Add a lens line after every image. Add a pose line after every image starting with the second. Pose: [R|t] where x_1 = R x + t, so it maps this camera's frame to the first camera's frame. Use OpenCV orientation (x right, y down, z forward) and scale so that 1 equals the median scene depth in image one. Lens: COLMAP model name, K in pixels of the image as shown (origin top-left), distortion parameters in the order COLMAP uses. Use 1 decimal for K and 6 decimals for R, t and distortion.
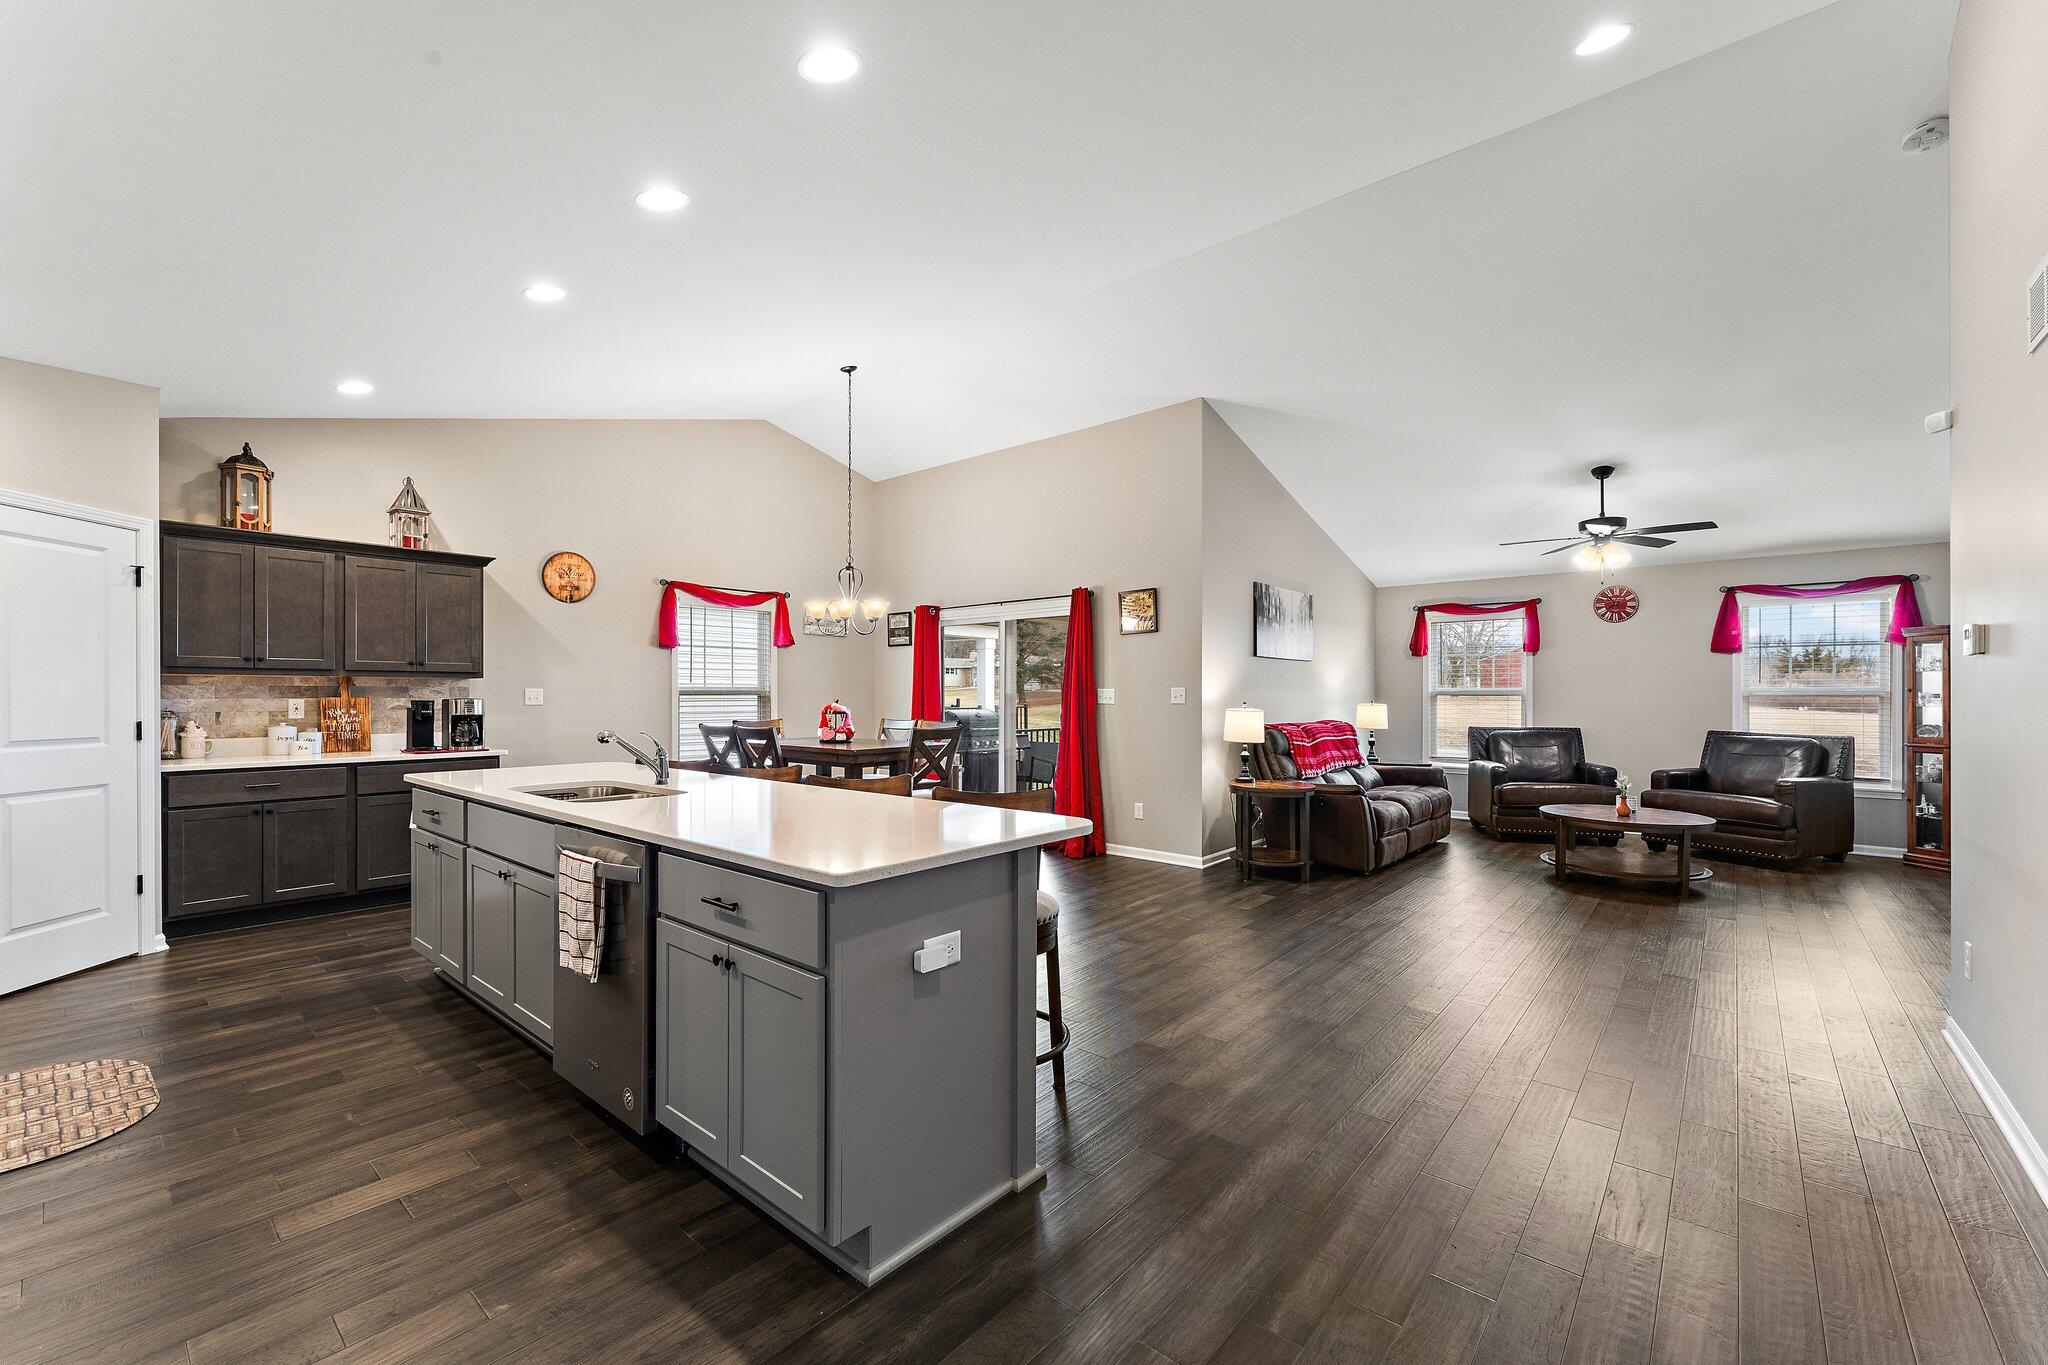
lens RADIAL K [[832.8, 0, 1024.0], [0, 832.8, 691.2], [0, 0, 1]] dist [0.000148, 0.000005]
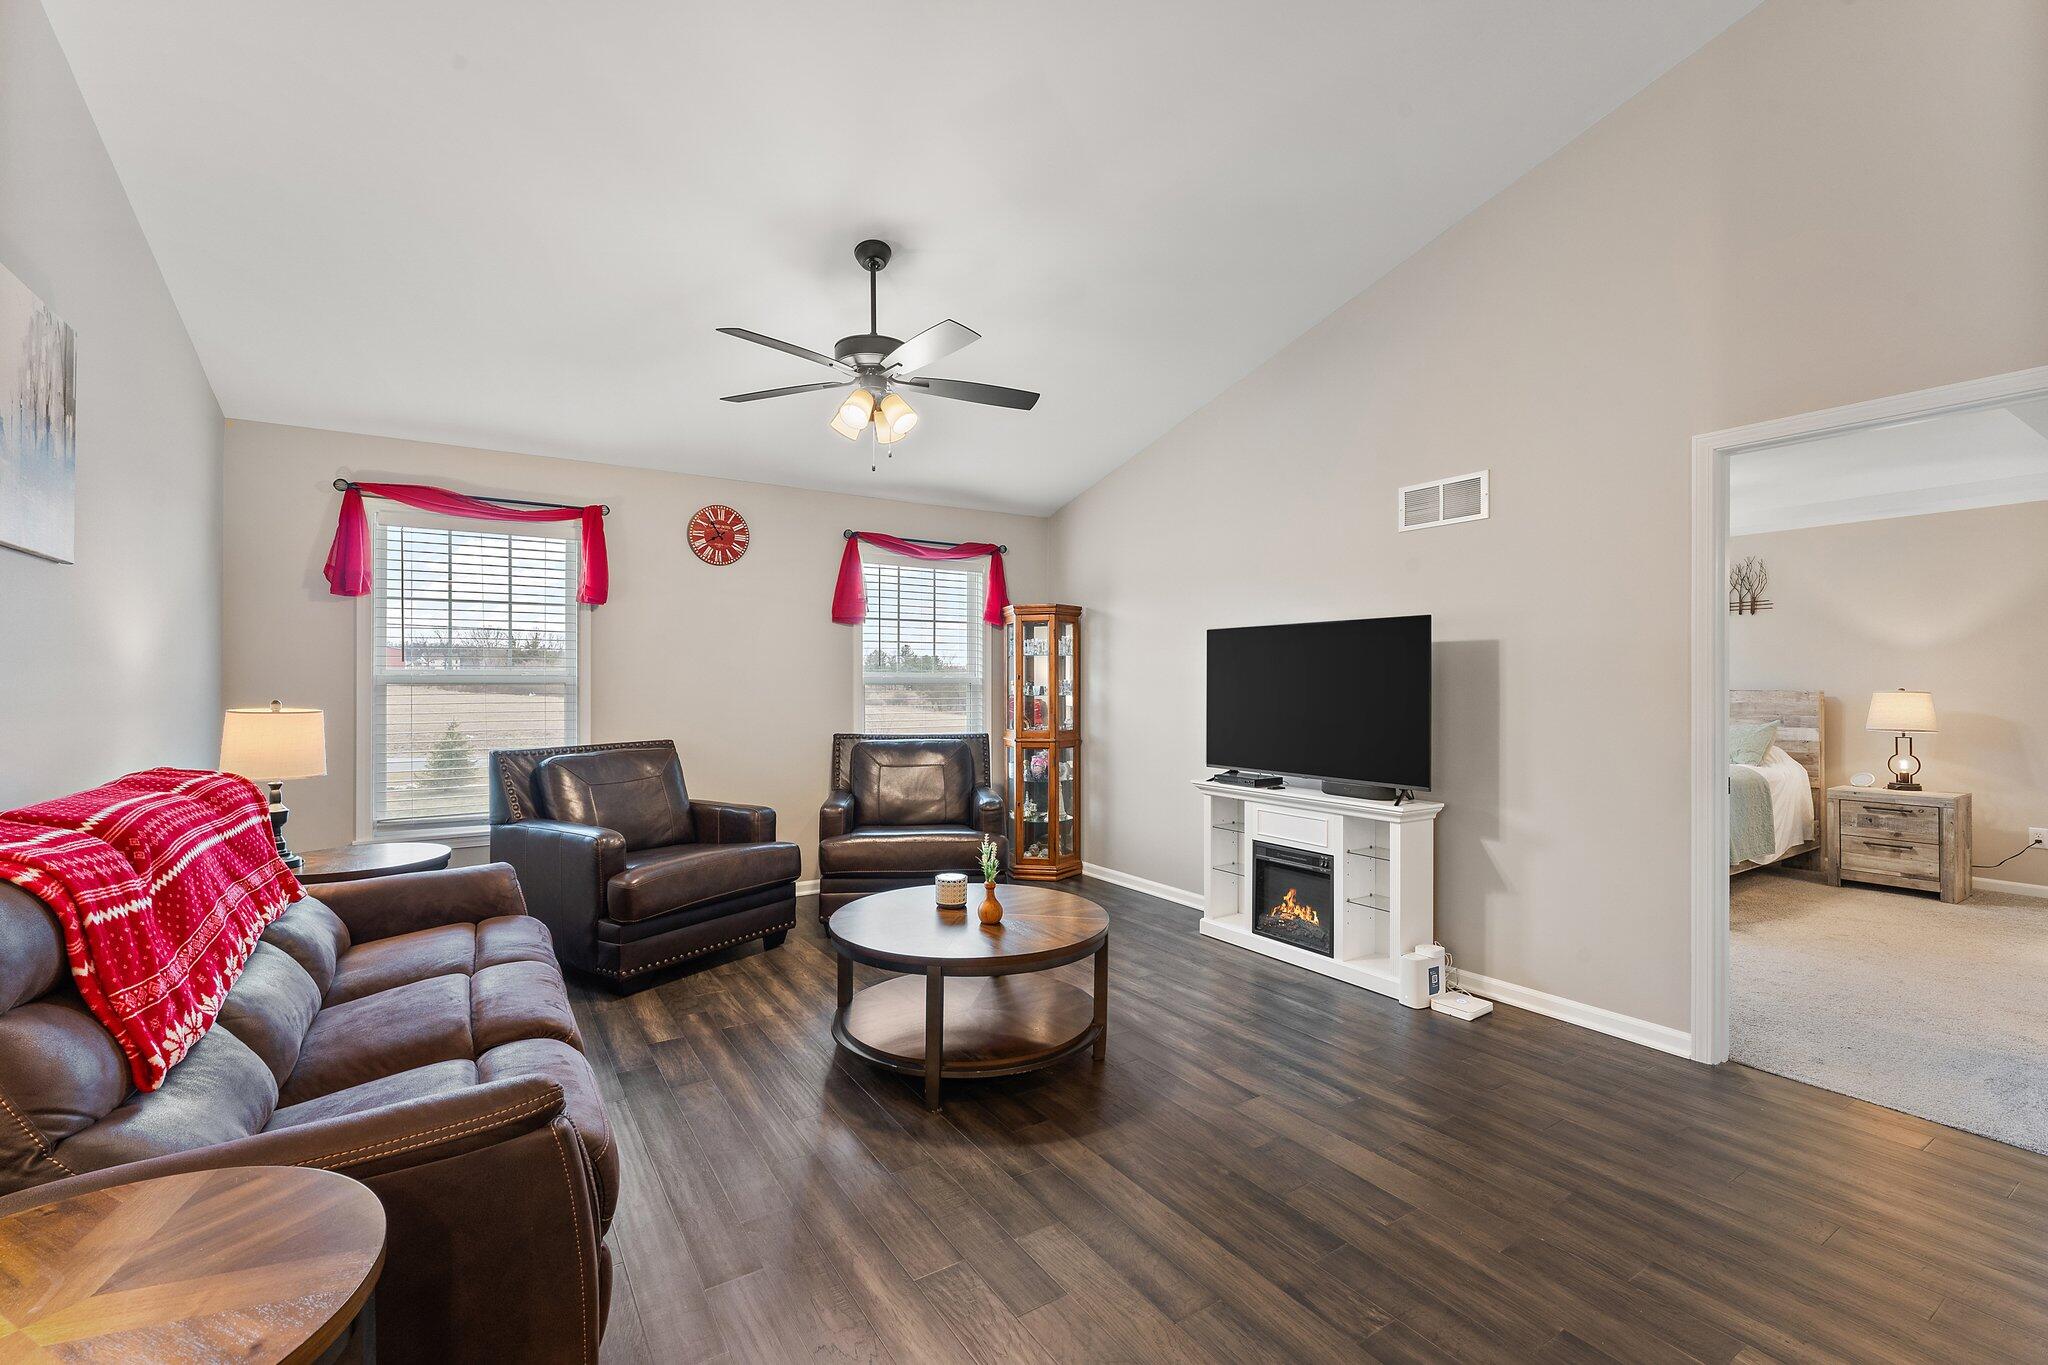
lens RADIAL K [[886.1, 0, 1024.3], [0, 886.1, 688.5], [0, 0, 1]] dist [-0.000412, -0.000046]
pose [[0.295353, -0.007323, 0.955360, 0.152314], [-0.000754, 0.999969, 0.007899, 0.002910], [-0.955388, -0.003053, 0.295338, 0.589954]]
